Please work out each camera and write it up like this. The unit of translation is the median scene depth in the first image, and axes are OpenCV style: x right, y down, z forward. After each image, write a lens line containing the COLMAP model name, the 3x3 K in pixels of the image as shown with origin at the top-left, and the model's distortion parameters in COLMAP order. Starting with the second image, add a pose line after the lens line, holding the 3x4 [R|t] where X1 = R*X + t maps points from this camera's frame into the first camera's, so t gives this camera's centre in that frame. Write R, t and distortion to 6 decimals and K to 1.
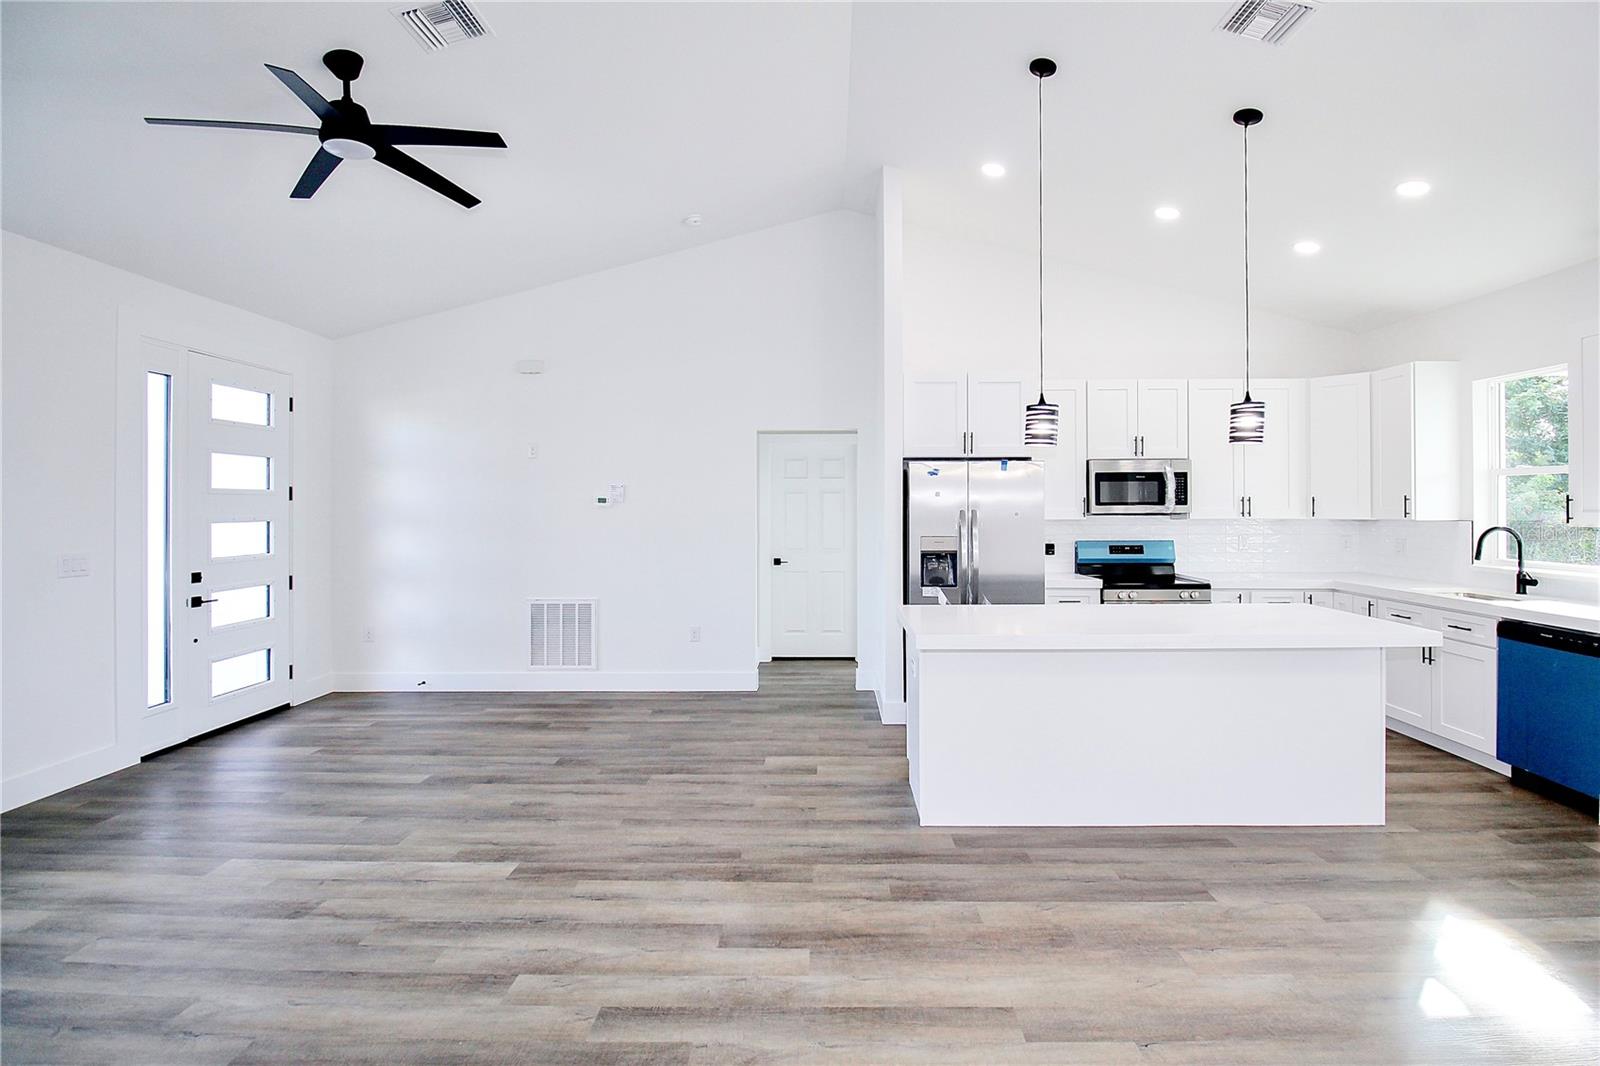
lens RADIAL K [[752.7, 0, 820.0], [0, 752.7, 510.8], [0, 0, 1]] dist [0.000761, -0.013209]
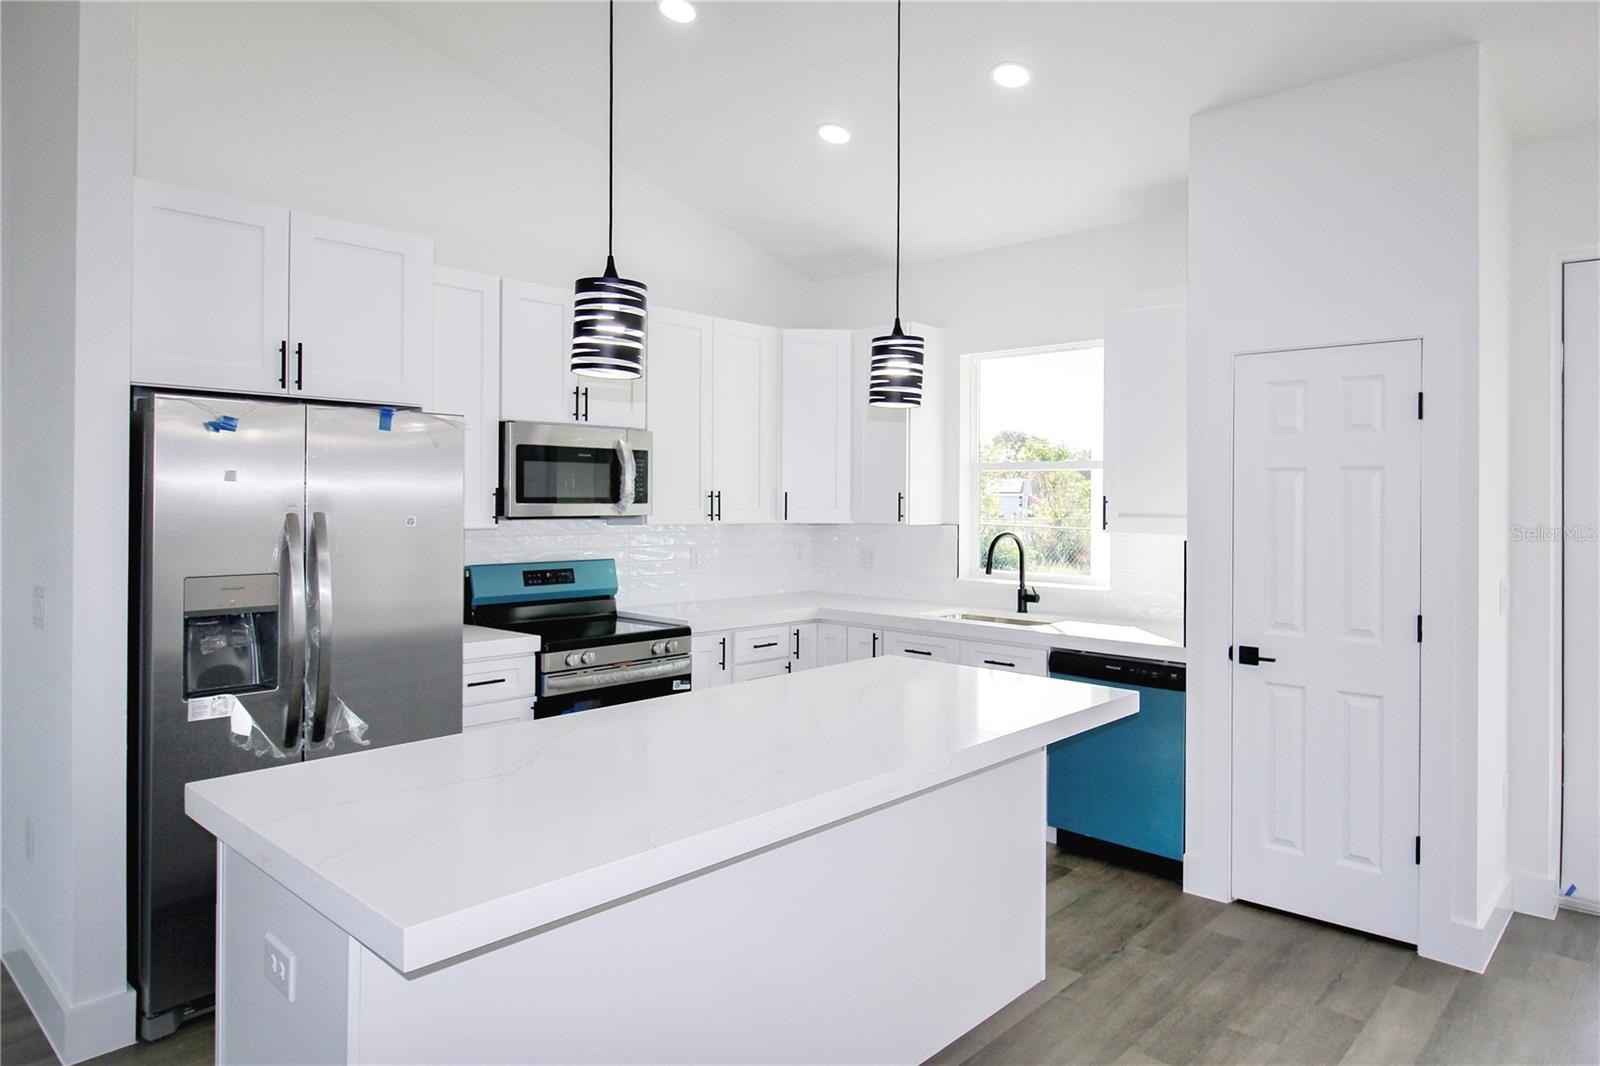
lens RADIAL K [[989.8, 0, 820.1], [0, 989.8, 500.2], [0, 0, 1]] dist [-0.004667, -0.000229]
pose [[0.665422, 0.007417, 0.746431, -0.049202], [-0.004731, 0.999972, -0.005718, -0.008475], [-0.746452, 0.000273, 0.665439, 0.479370]]
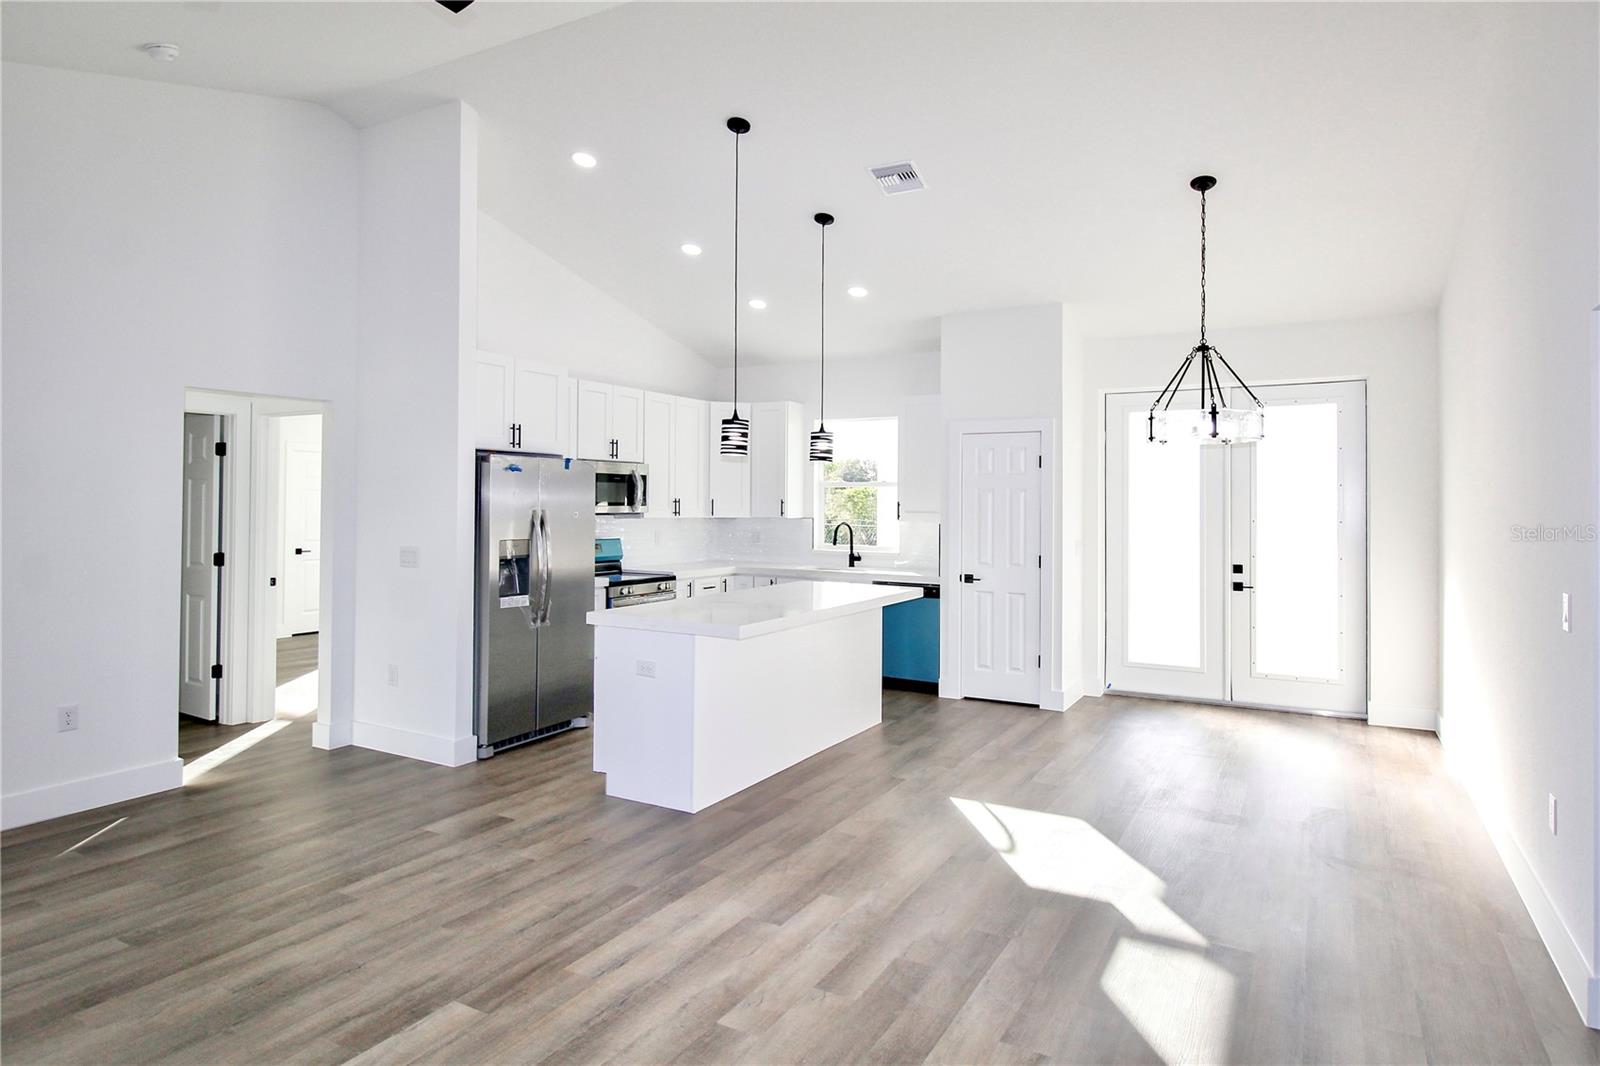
lens RADIAL K [[907.5, 0, 817.3], [0, 907.5, 495.3], [0, 0, 1]] dist [-0.004609, -0.002311]
pose [[0.474866, 0.015359, 0.879924, -0.784330], [-0.003443, 0.999872, -0.015595, -0.003967], [-0.880051, 0.004376, 0.474858, 0.216620]]
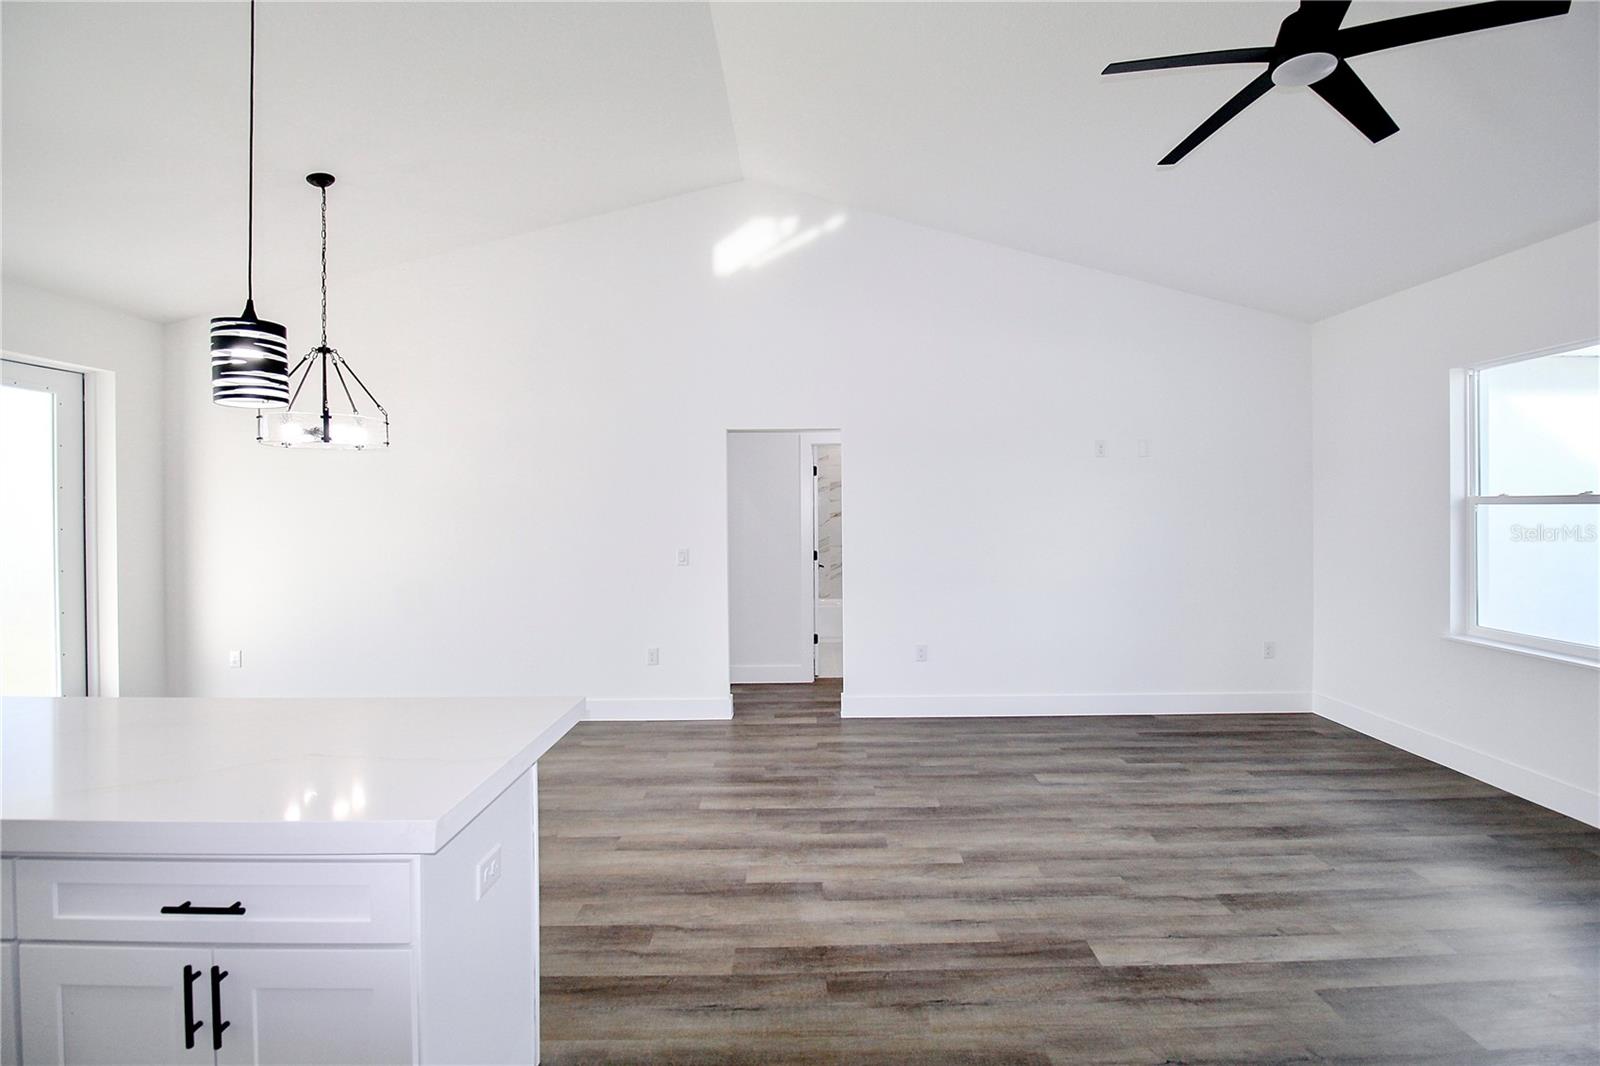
lens RADIAL K [[752.7, 0, 820.0], [0, 752.7, 510.8], [0, 0, 1]] dist [0.000761, -0.013209]
pose [[-0.999456, 0.005919, -0.032450, -0.061326], [0.005685, 0.999957, 0.007294, -0.015040], [0.032492, 0.007106, -0.999447, 1.386632]]
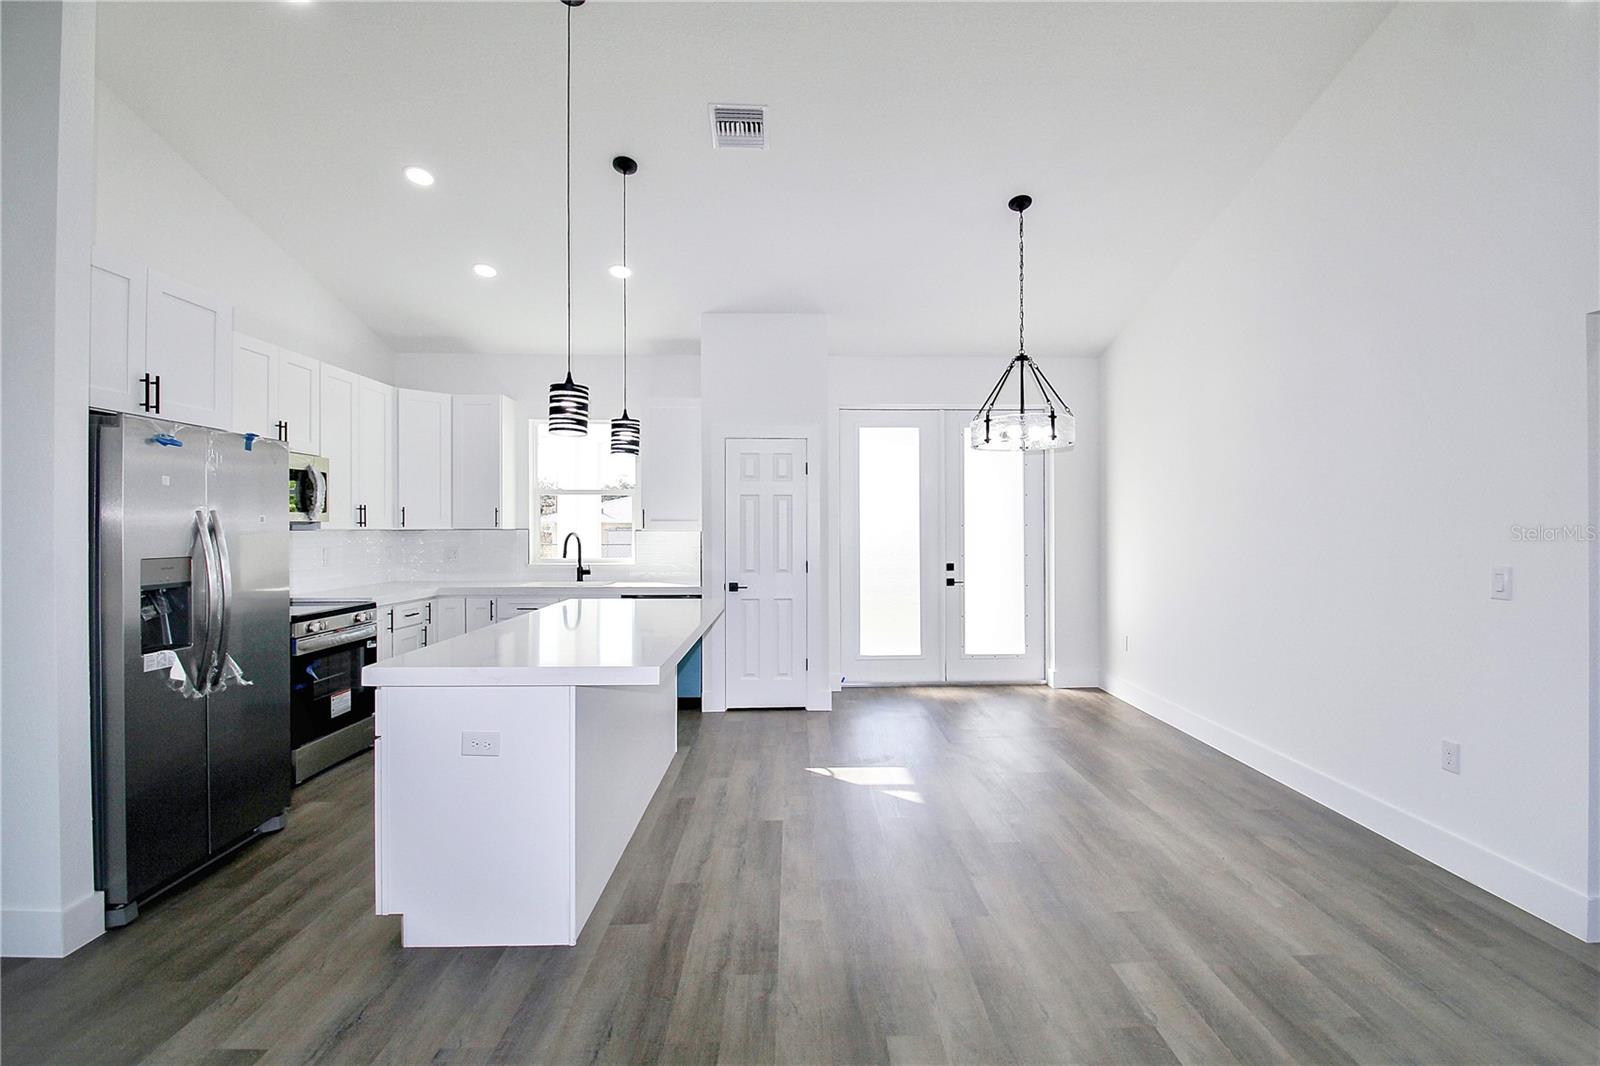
lens RADIAL K [[745.4, 0, 823.1], [0, 745.4, 527.7], [0, 0, 1]] dist [0.001158, -0.014656]
pose [[-0.049334, 0.003000, 0.998778, -0.510526], [0.007994, 0.999965, -0.002608, 0.022007], [-0.998750, 0.007855, -0.049356, 0.692969]]
